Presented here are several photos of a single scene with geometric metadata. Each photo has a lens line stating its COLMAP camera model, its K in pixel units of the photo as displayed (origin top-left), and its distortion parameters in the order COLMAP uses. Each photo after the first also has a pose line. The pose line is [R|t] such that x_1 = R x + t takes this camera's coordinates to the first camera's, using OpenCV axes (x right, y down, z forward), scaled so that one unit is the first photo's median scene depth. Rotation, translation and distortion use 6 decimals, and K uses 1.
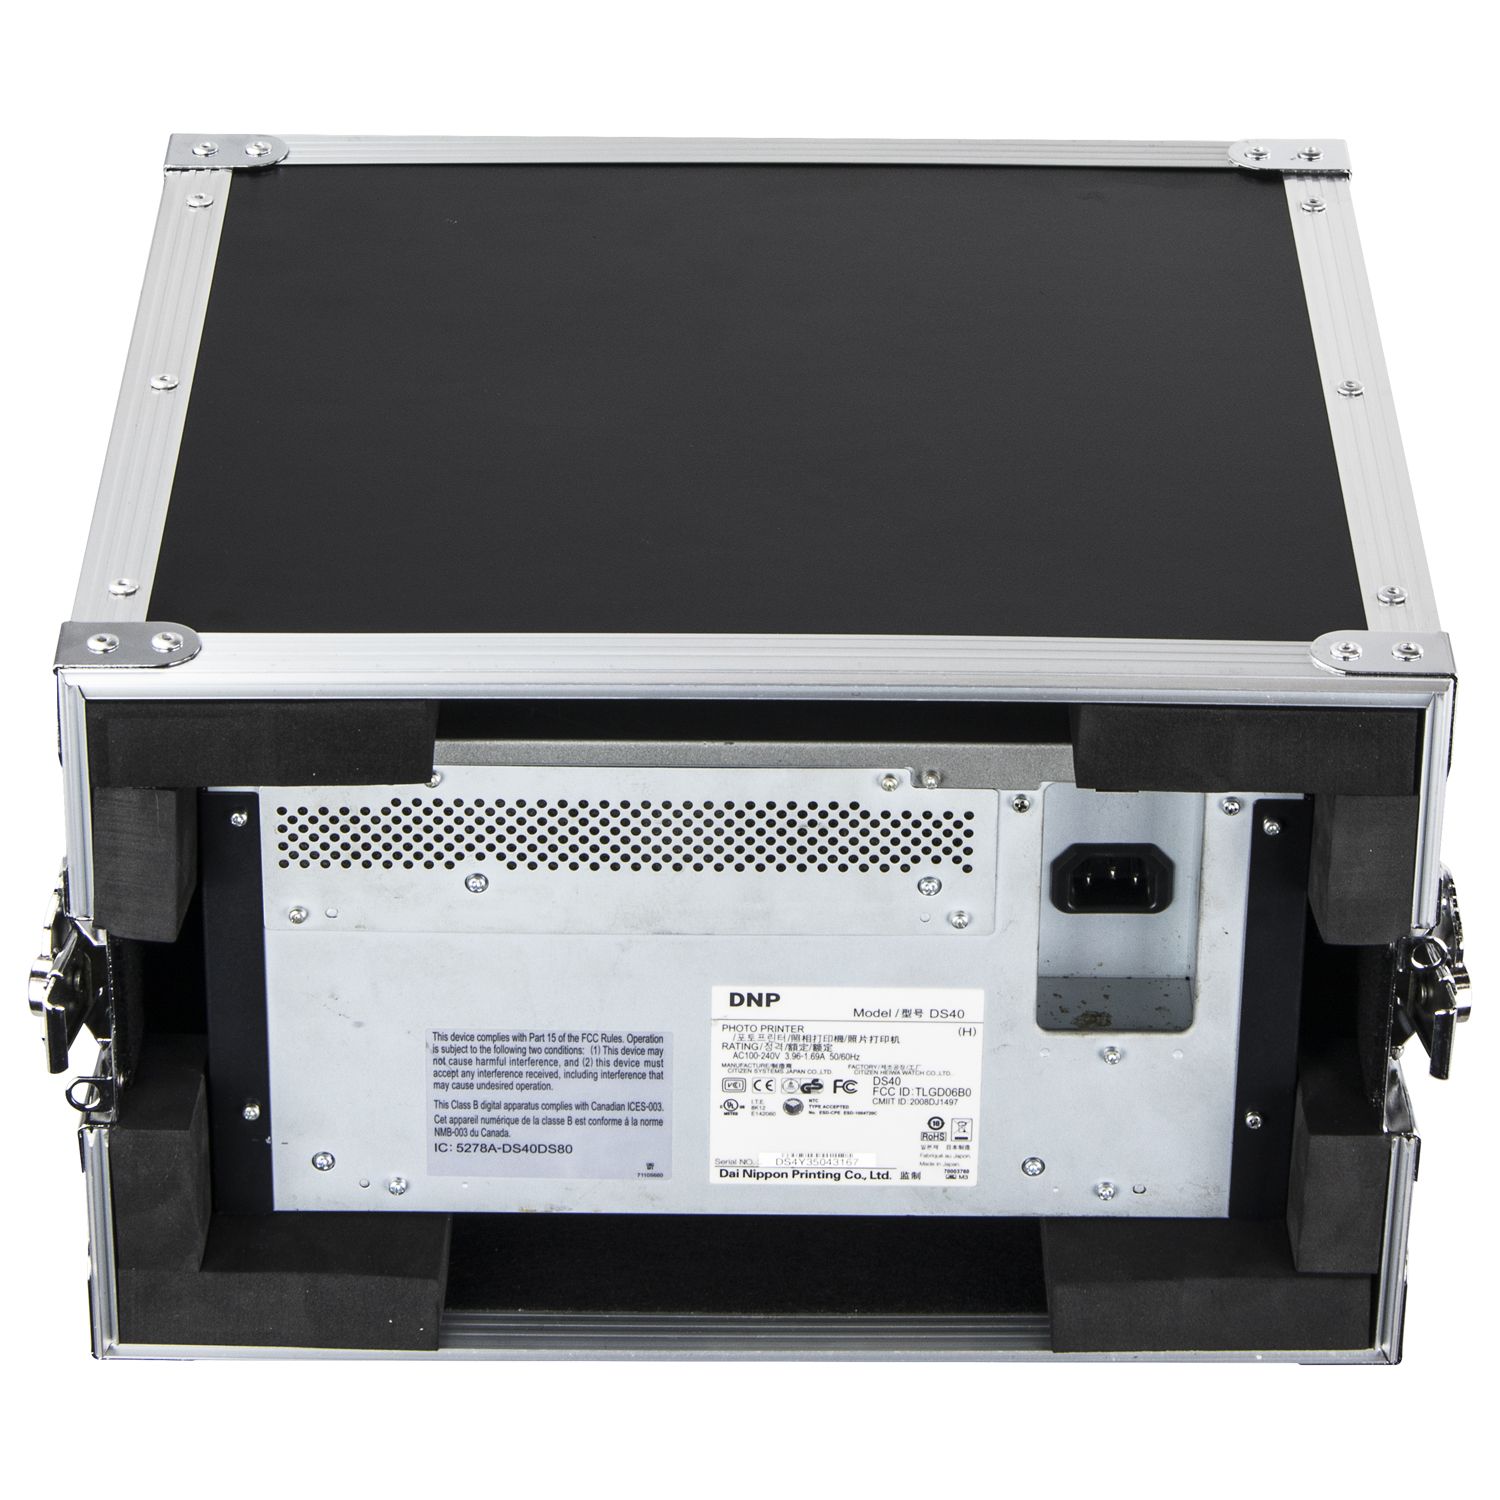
lens RADIAL K [[5271.8, 0, 759.2], [0, 5271.8, 748.1], [0, 0, 1]] dist [0.630545, 0.000000]
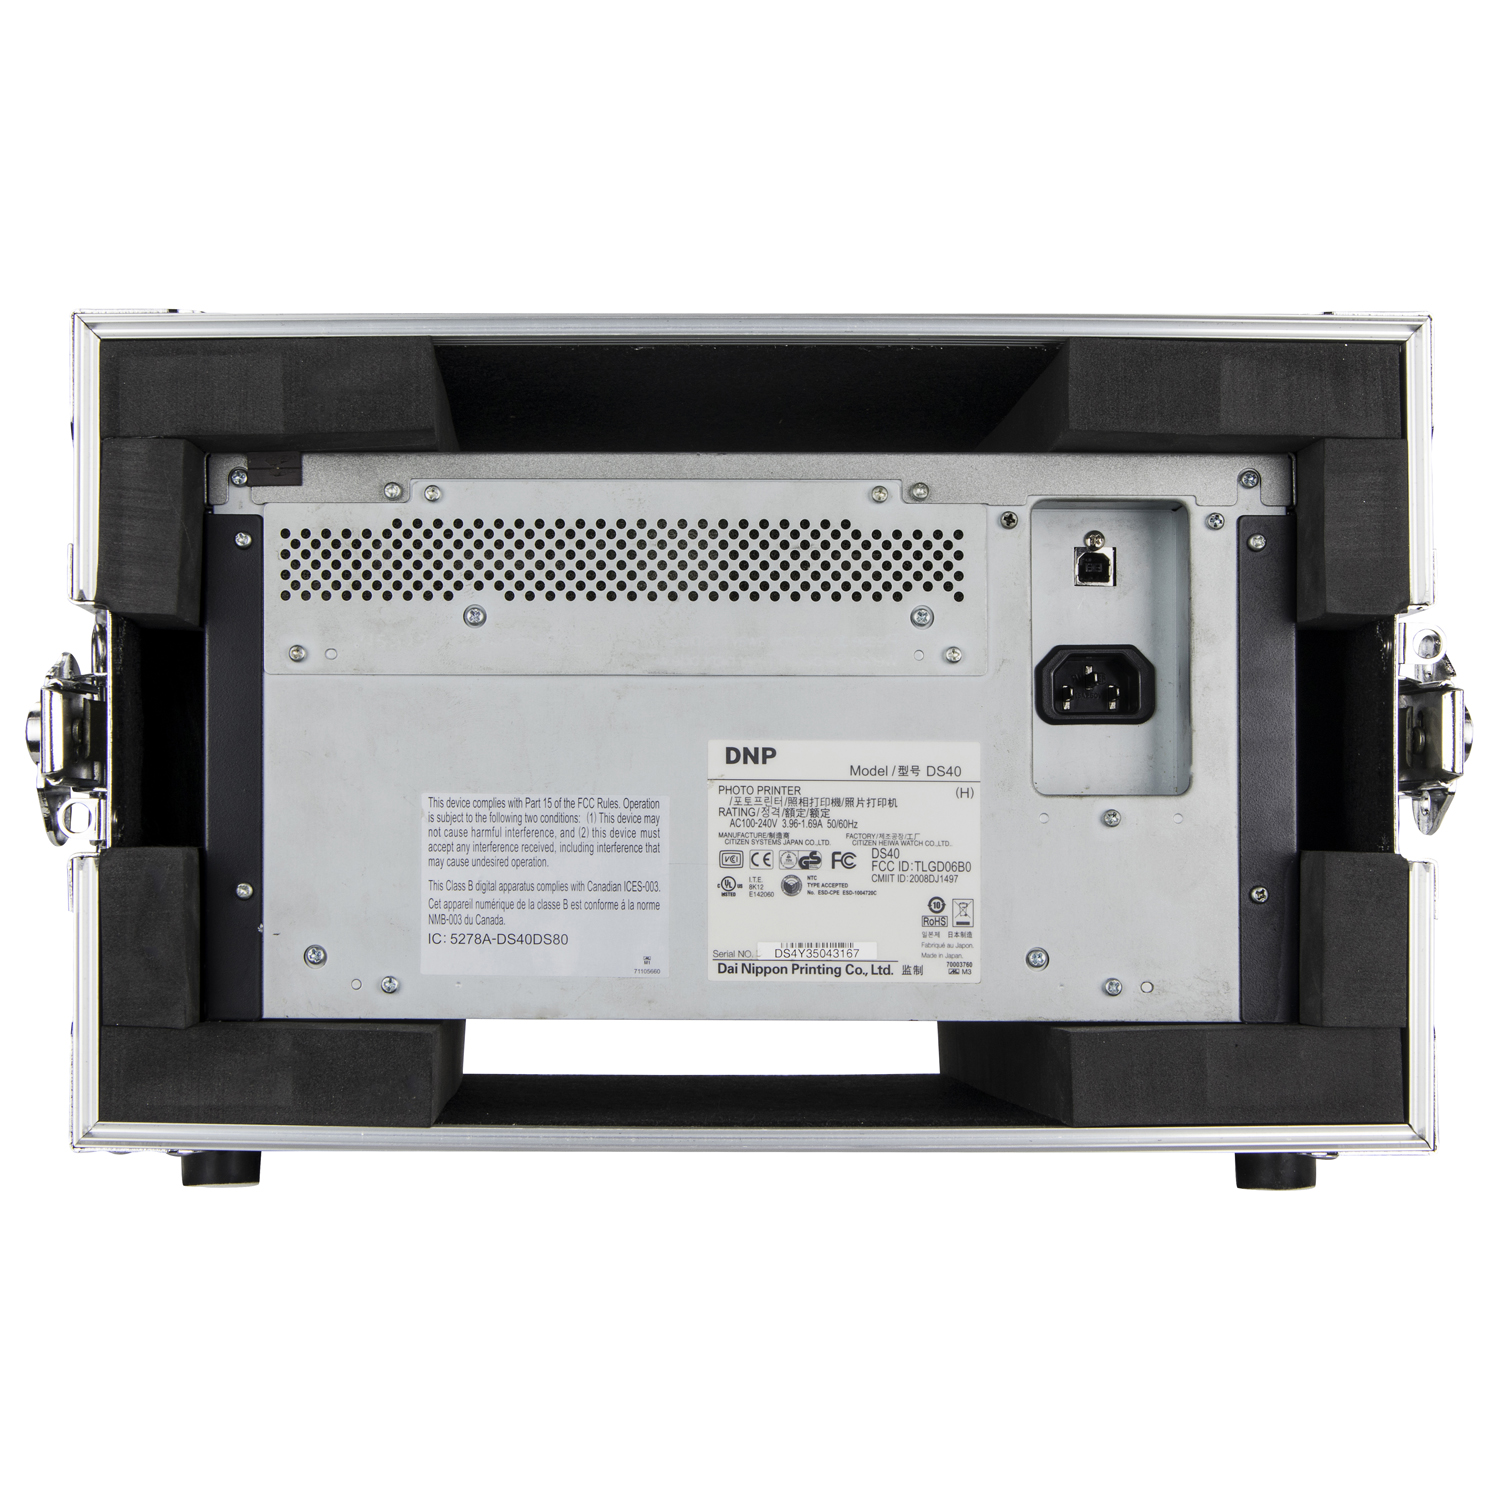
lens RADIAL K [[5271.8, 0, 743.1], [0, 5271.8, 749.4], [0, 0, 1]] dist [0.630545, 0.000000]
pose [[0.999909, -0.012853, -0.004170, 0.001820], [0.008809, 0.854081, -0.520065, 0.563333], [0.010246, 0.519981, 0.854116, 0.145410]]
